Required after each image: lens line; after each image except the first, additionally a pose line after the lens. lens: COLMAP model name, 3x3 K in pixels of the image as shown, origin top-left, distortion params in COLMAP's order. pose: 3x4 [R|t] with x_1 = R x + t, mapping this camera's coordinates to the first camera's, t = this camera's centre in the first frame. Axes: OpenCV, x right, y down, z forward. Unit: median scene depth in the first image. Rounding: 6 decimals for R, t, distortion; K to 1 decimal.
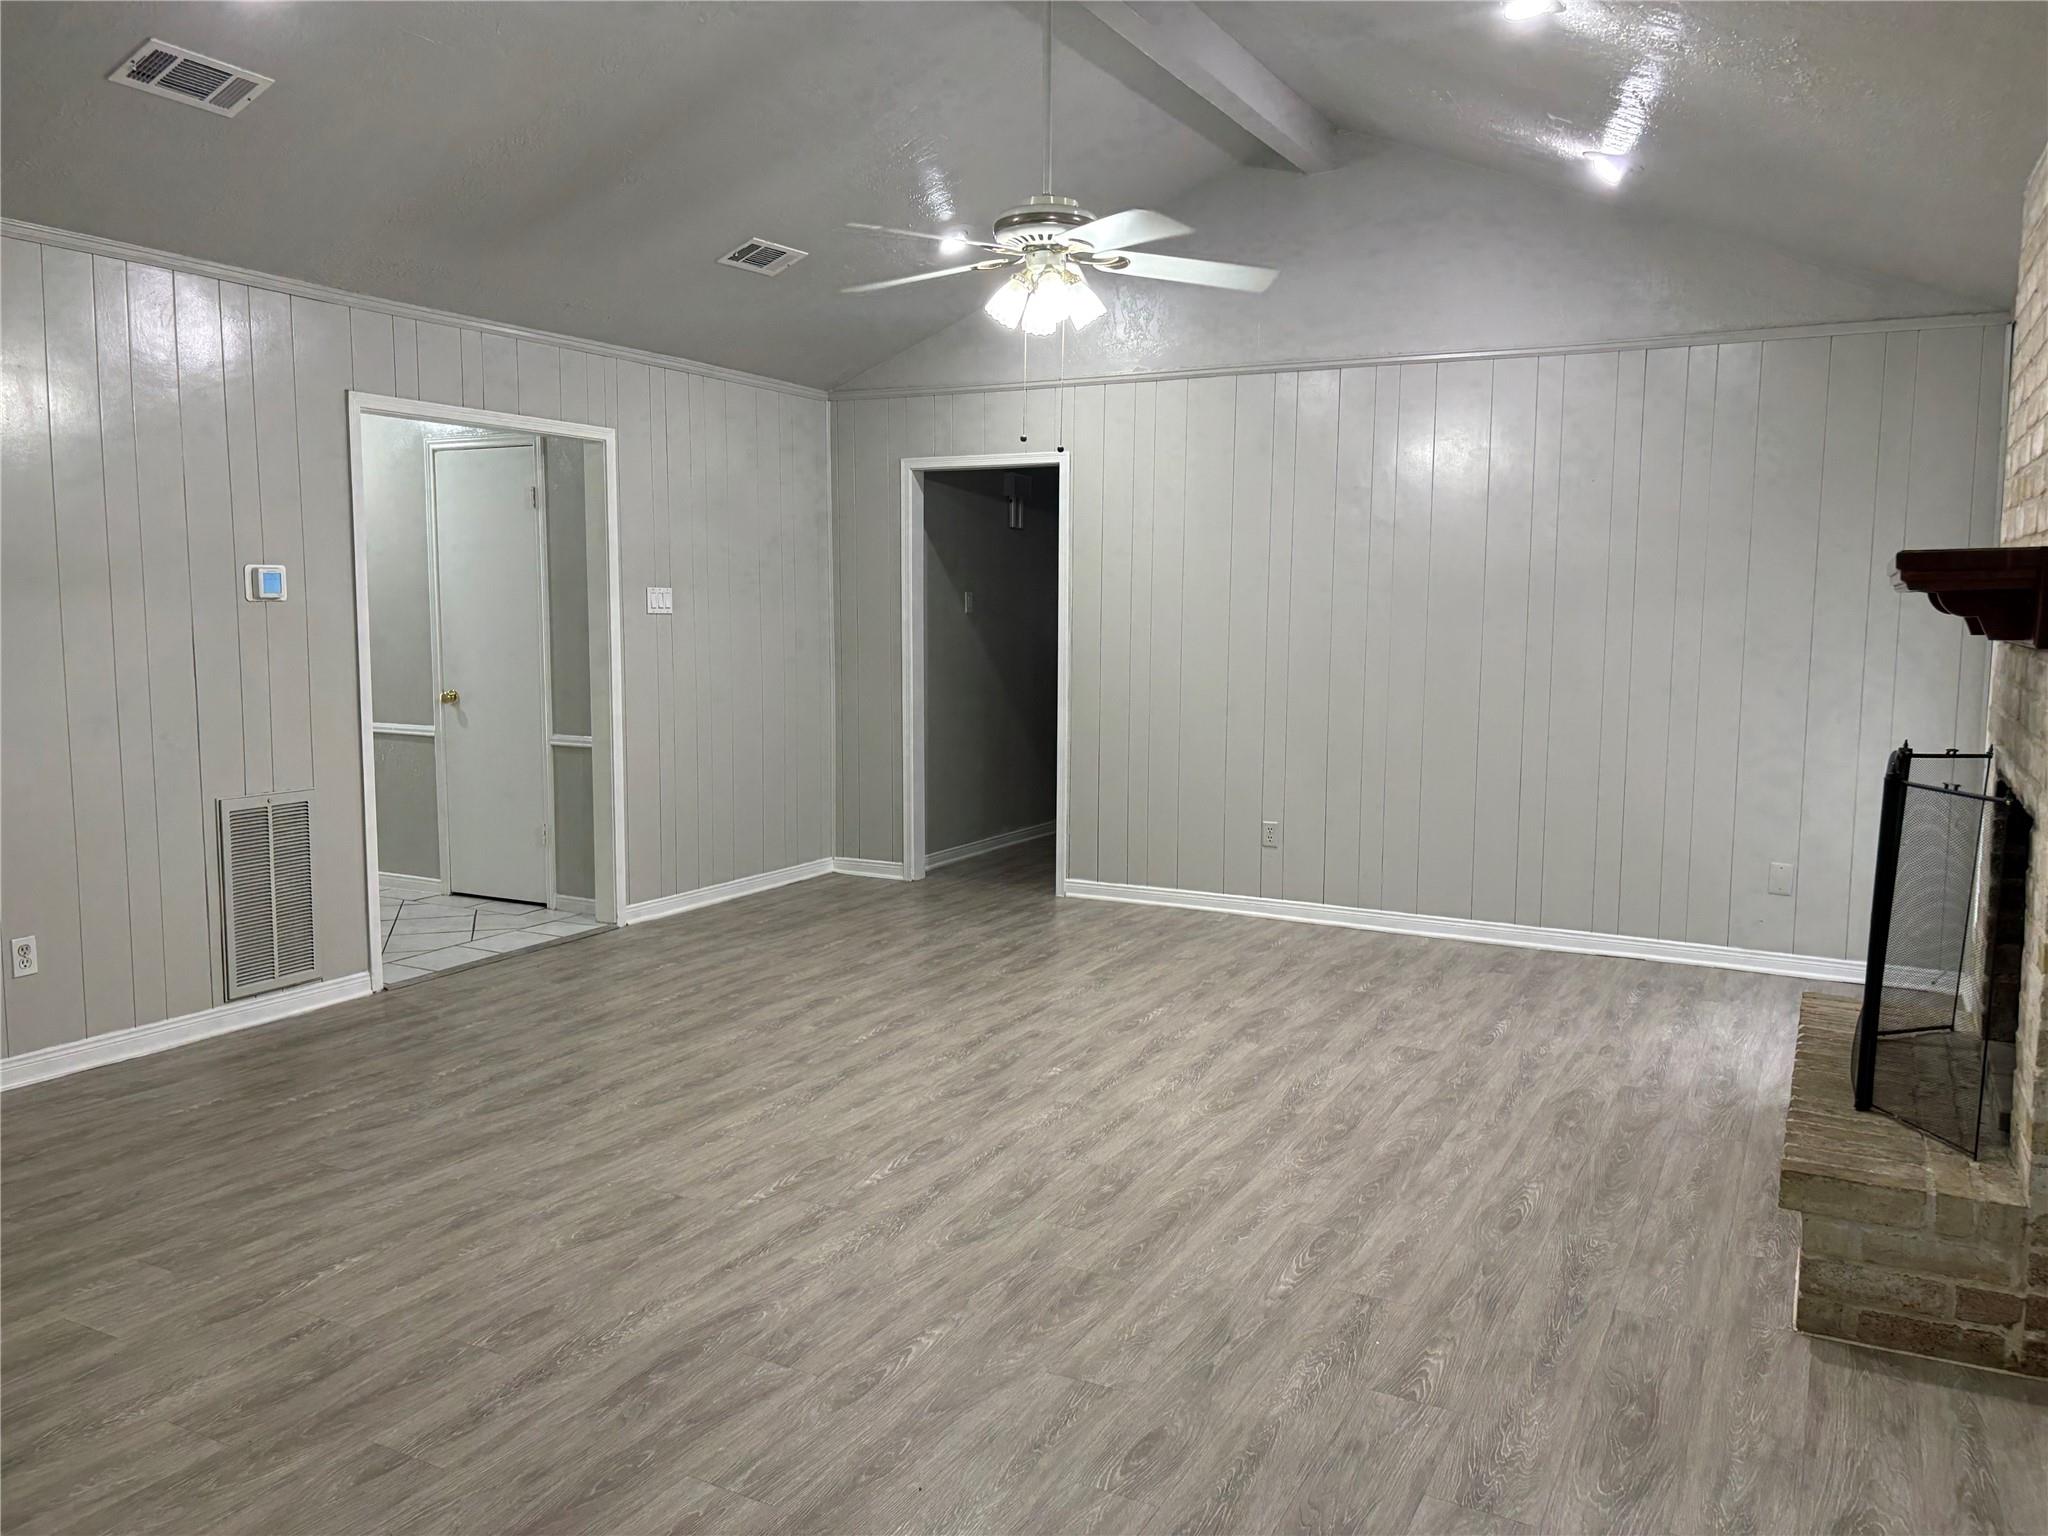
lens RADIAL K [[1565.5, 0, 1024.0], [0, 1565.5, 768.0], [0, 0, 1]] dist [0.004024, -0.000816]
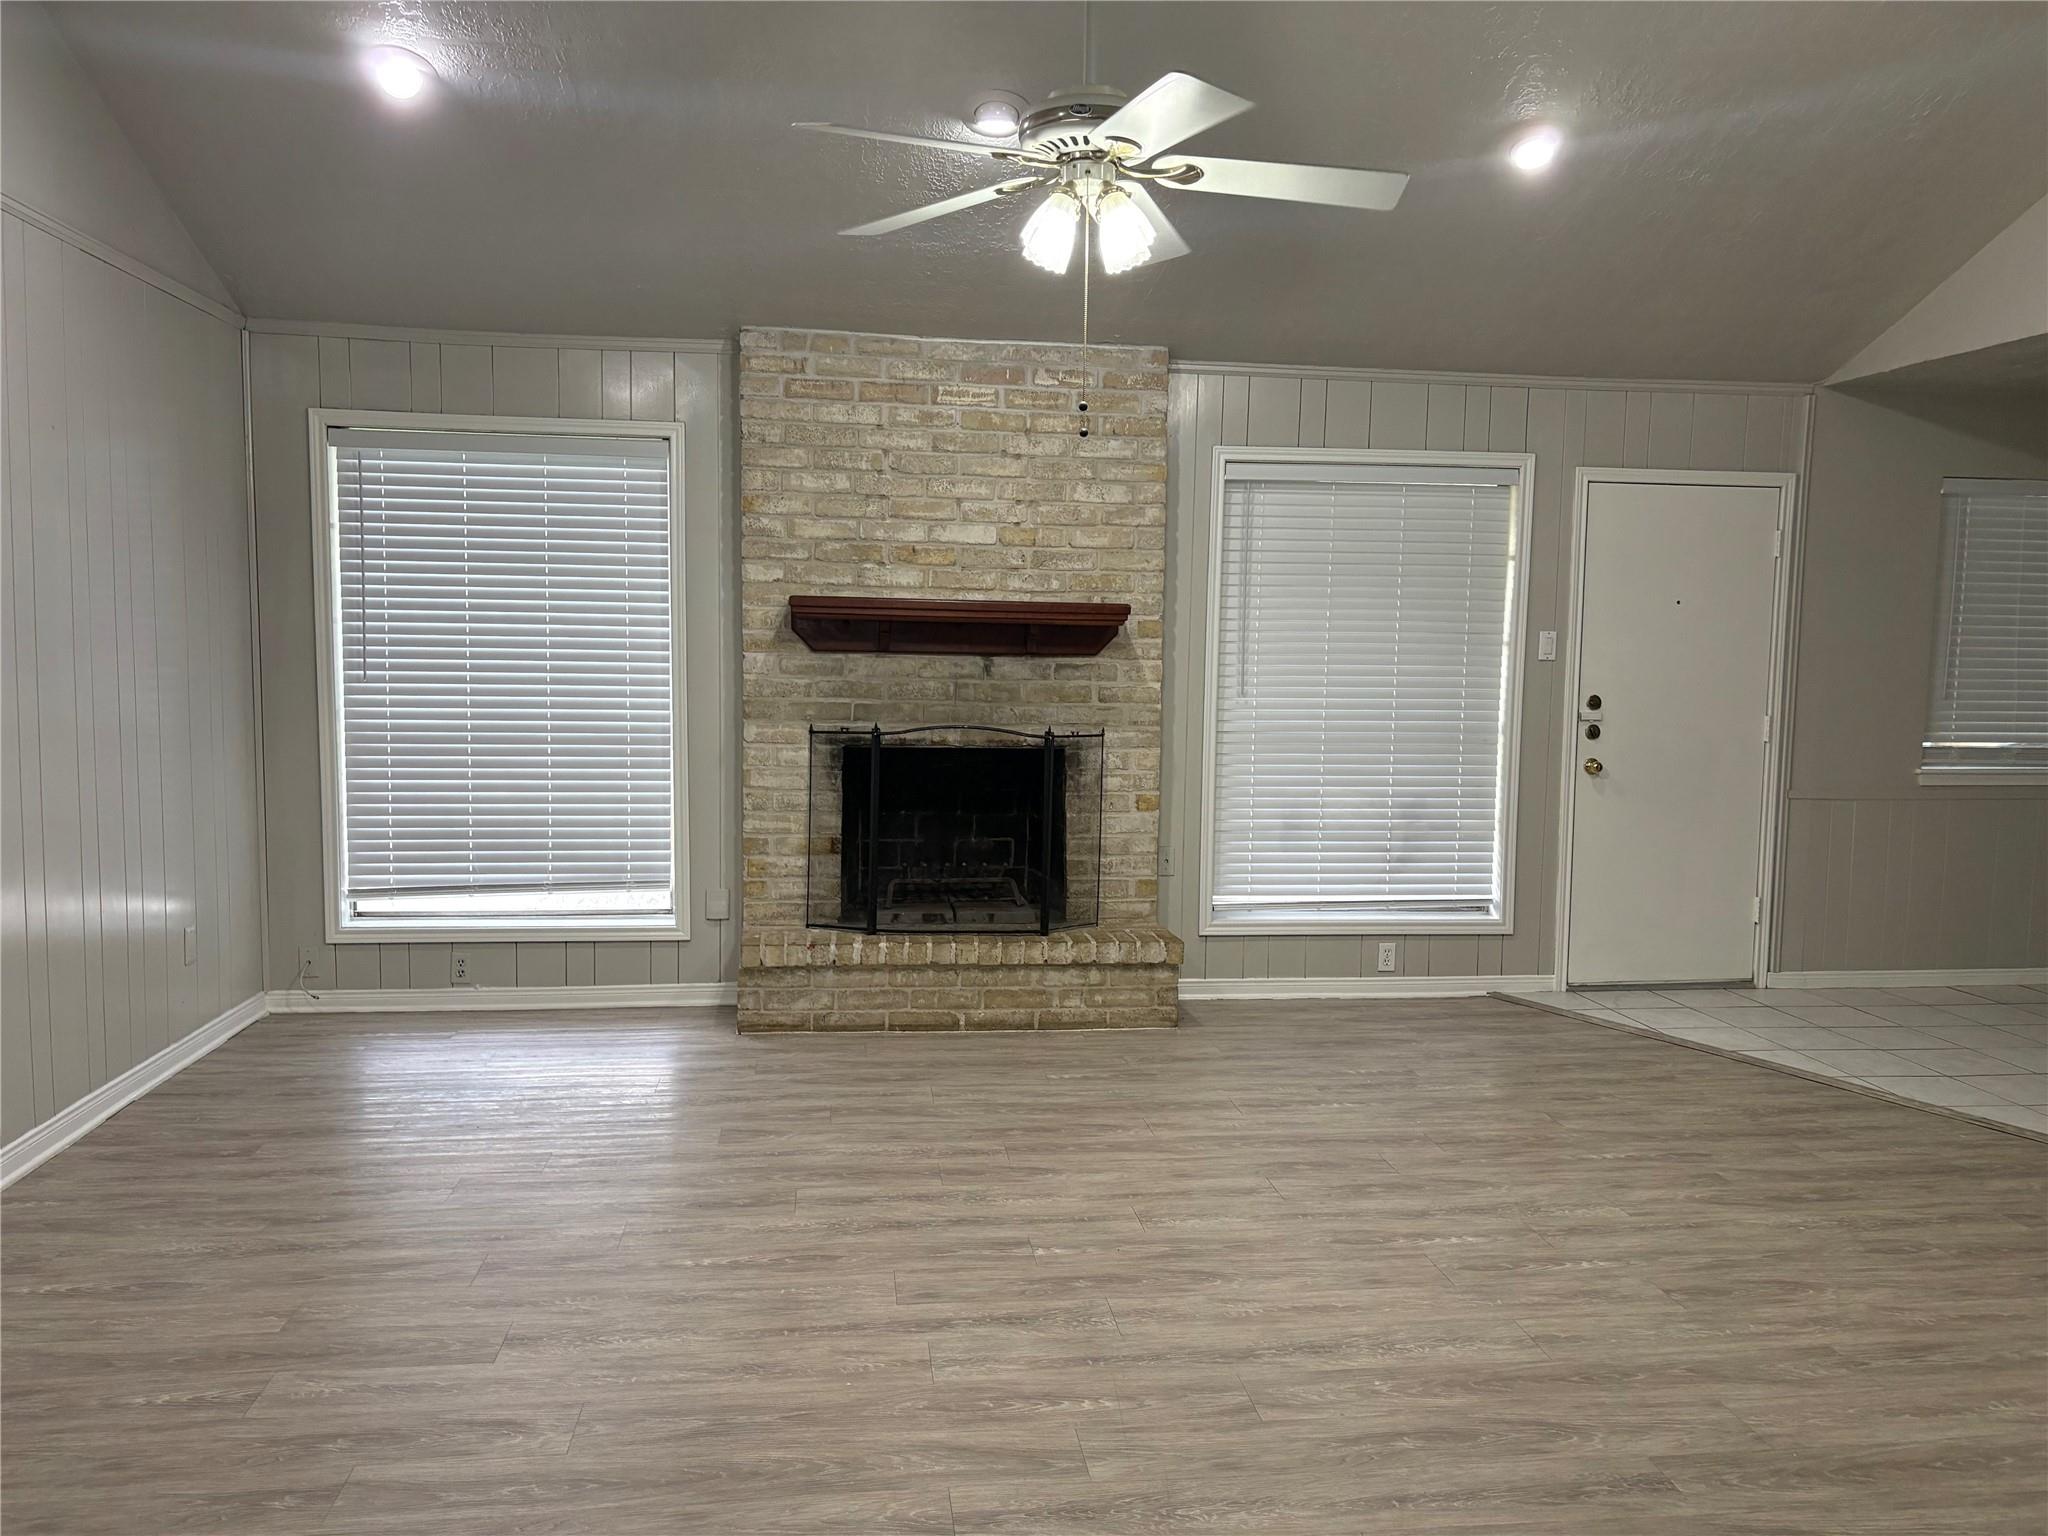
lens RADIAL K [[1565.5, 0, 1024.0], [0, 1565.5, 768.0], [0, 0, 1]] dist [0.004024, -0.000816]
pose [[-0.567843, -0.089178, 0.818292, -0.681384], [0.073766, 0.984601, 0.158491, -0.188323], [-0.819825, 0.150360, -0.552520, 1.651613]]
